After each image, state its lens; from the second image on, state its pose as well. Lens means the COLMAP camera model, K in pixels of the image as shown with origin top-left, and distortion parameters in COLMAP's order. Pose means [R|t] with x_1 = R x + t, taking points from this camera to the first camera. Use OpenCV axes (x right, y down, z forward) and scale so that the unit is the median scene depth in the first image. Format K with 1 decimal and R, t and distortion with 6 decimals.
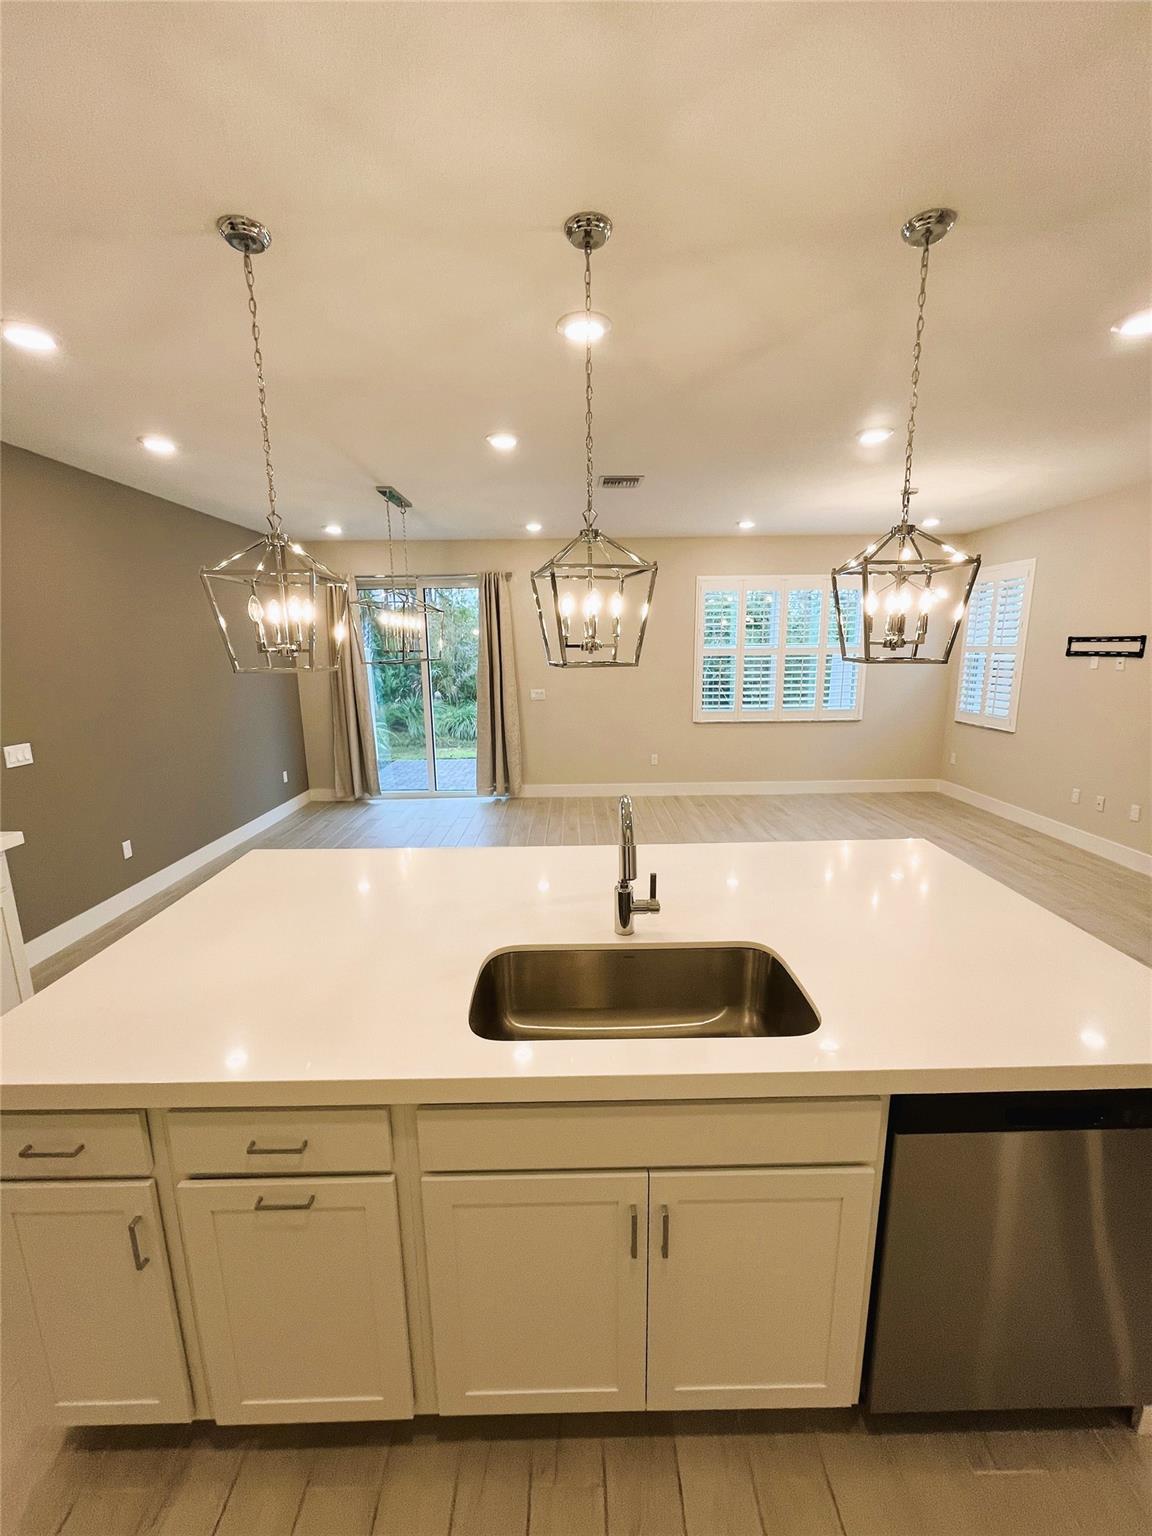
lens RADIAL K [[618.7, 0, 581.8], [0, 618.7, 770.8], [0, 0, 1]] dist [-0.003066, 0.000443]
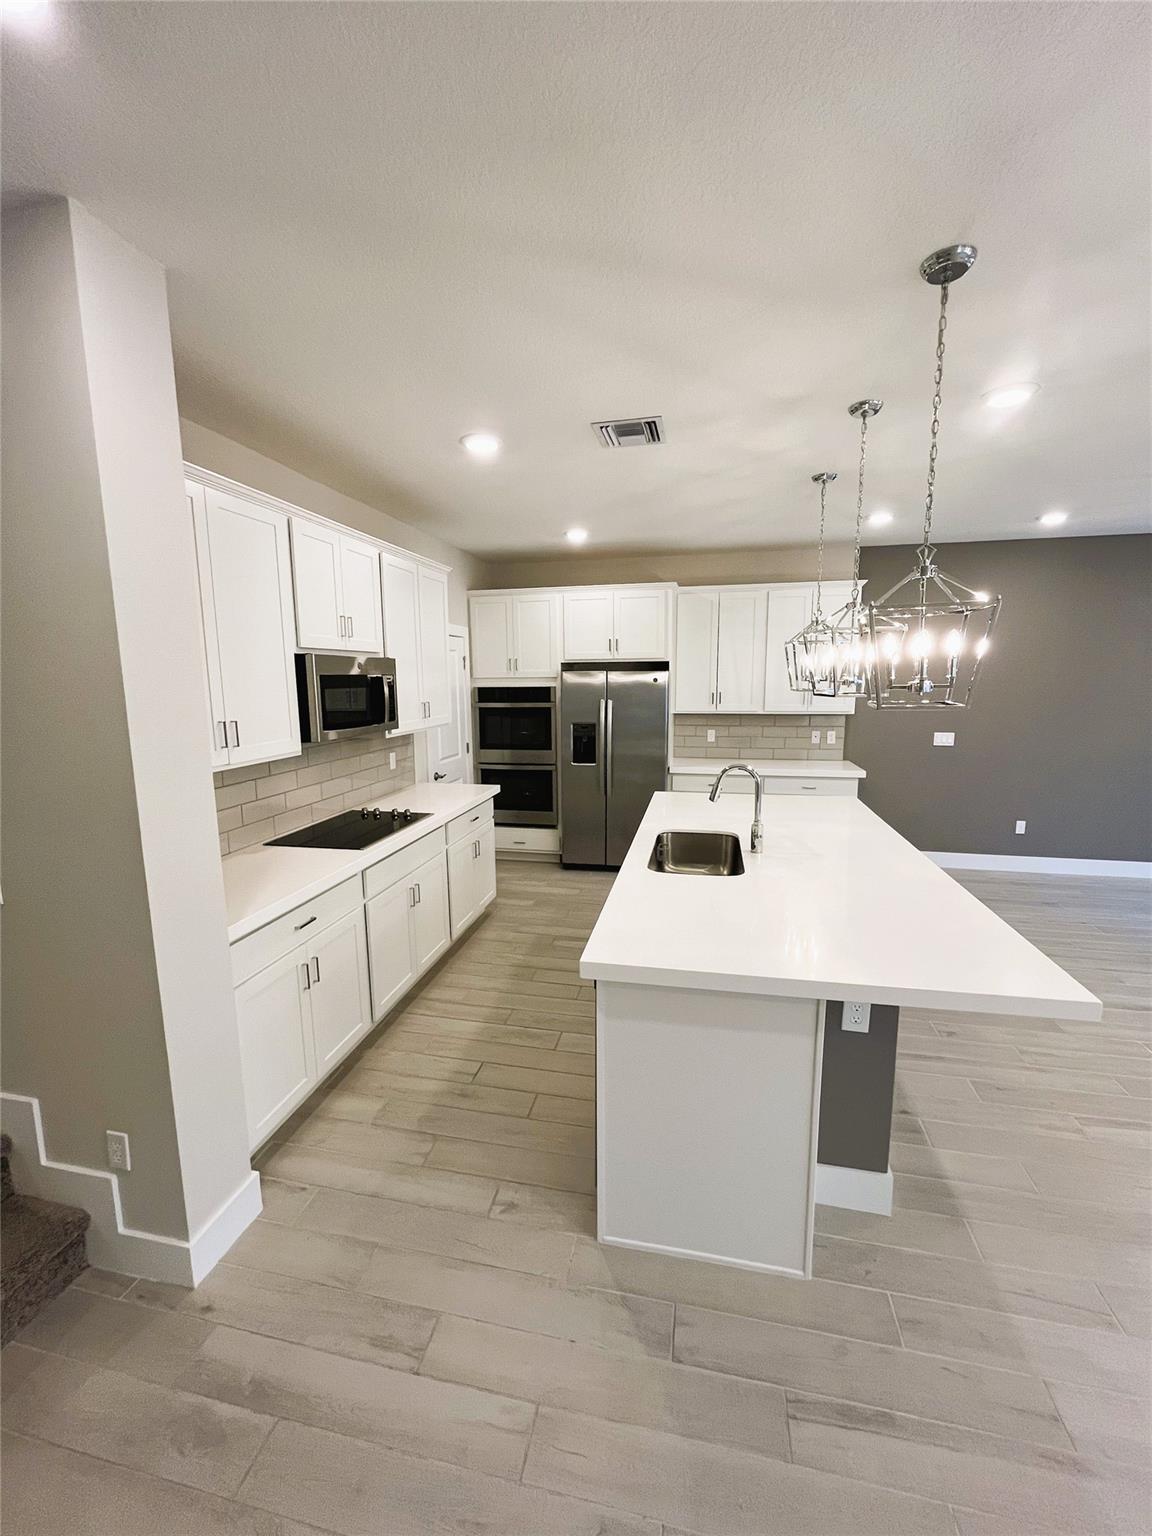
lens RADIAL K [[618.7, 0, 577.6], [0, 618.7, 770.7], [0, 0, 1]] dist [-0.003066, 0.000443]
pose [[-0.216055, 0.164915, -0.962353, 0.494942], [-0.185245, 0.960807, 0.206239, -0.058871], [0.958647, 0.222830, -0.177037, 0.223612]]
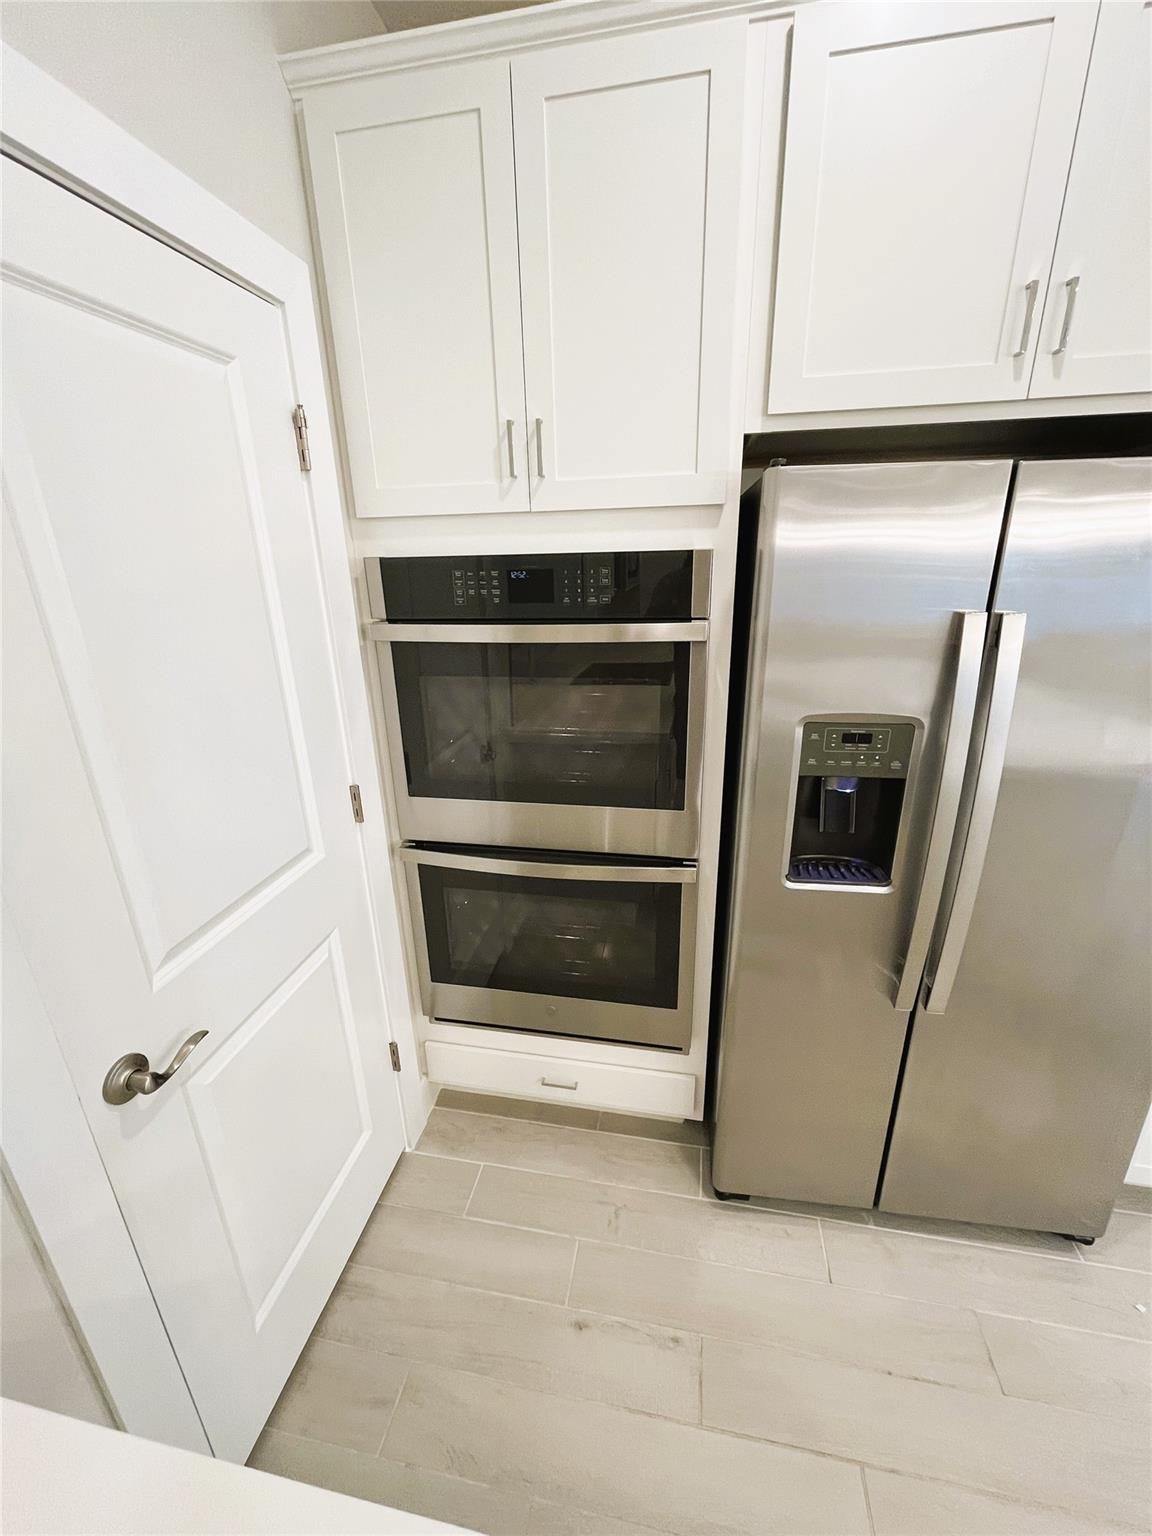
lens RADIAL K [[618.7, 0, 576.2], [0, 618.7, 775.8], [0, 0, 1]] dist [-0.003066, 0.000443]
pose [[-0.208445, 0.338954, -0.917421, -0.184464], [-0.173039, 0.910446, 0.375693, 0.016474], [0.962605, 0.237060, -0.131126, 0.000069]]
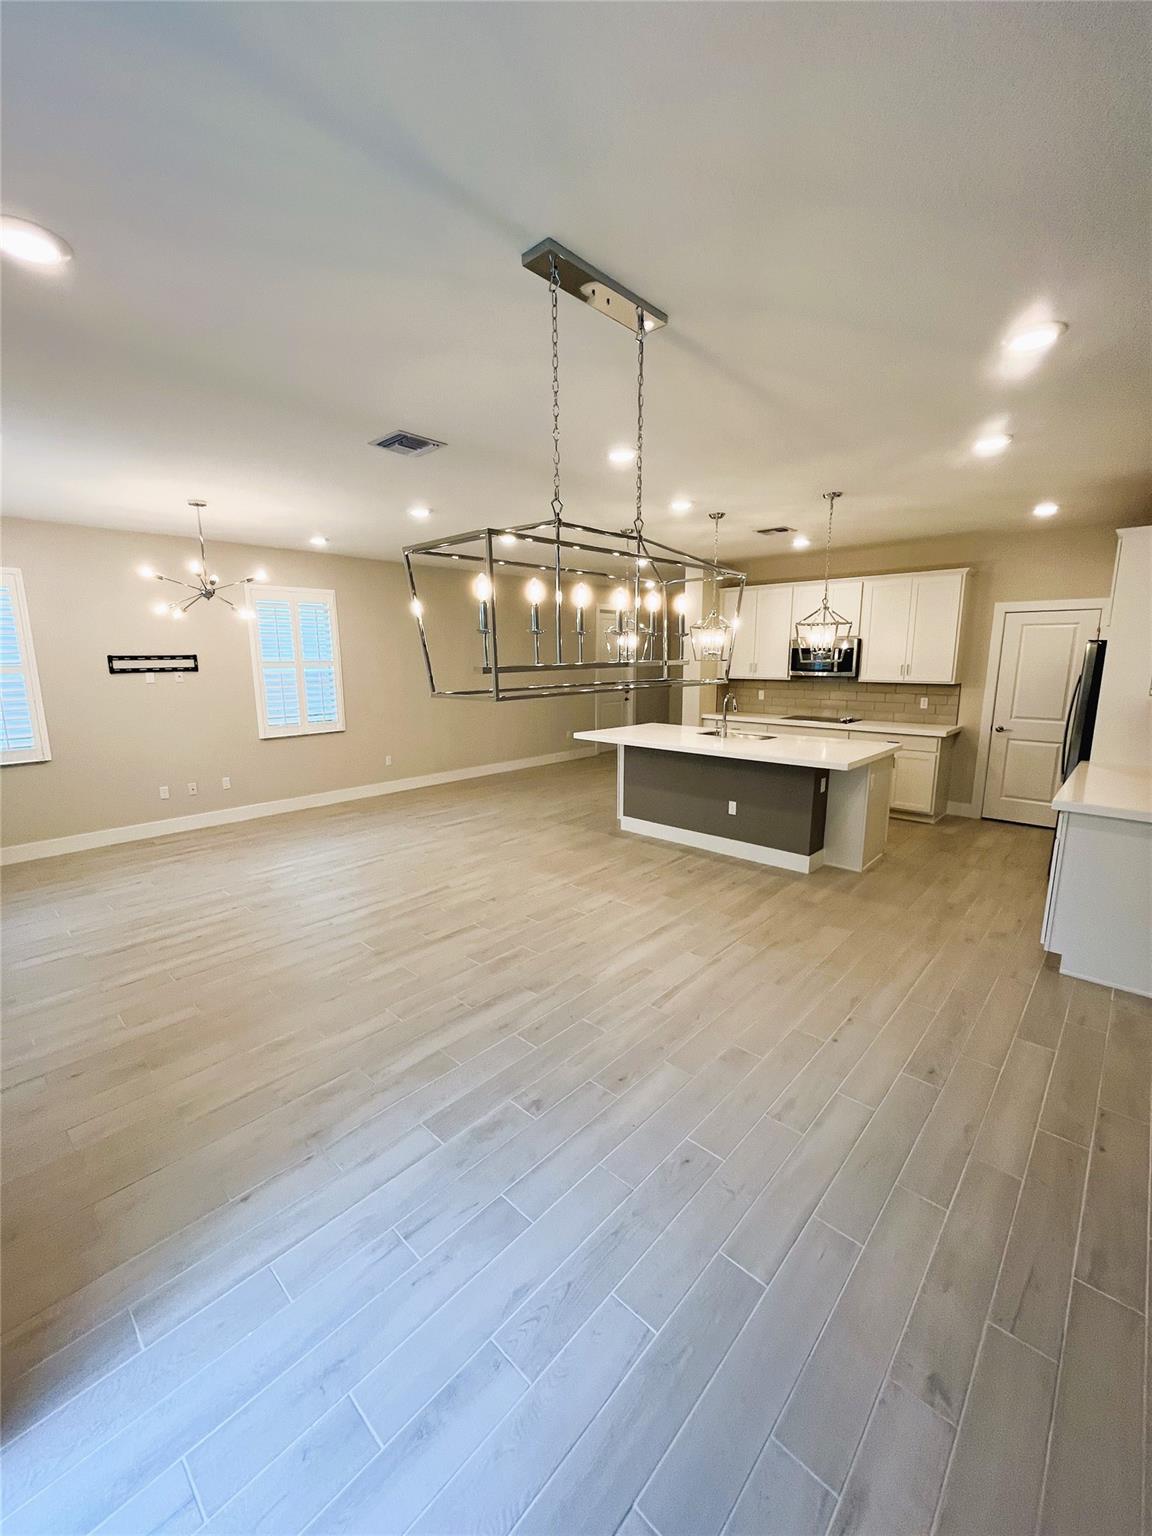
lens RADIAL K [[618.7, 0, 577.1], [0, 618.7, 775.5], [0, 0, 1]] dist [-0.003066, 0.000443]
pose [[-0.724781, -0.114879, 0.679334, -0.476261], [0.153973, 0.934056, 0.322228, -0.215262], [-0.671554, 0.338144, -0.659298, 1.091472]]
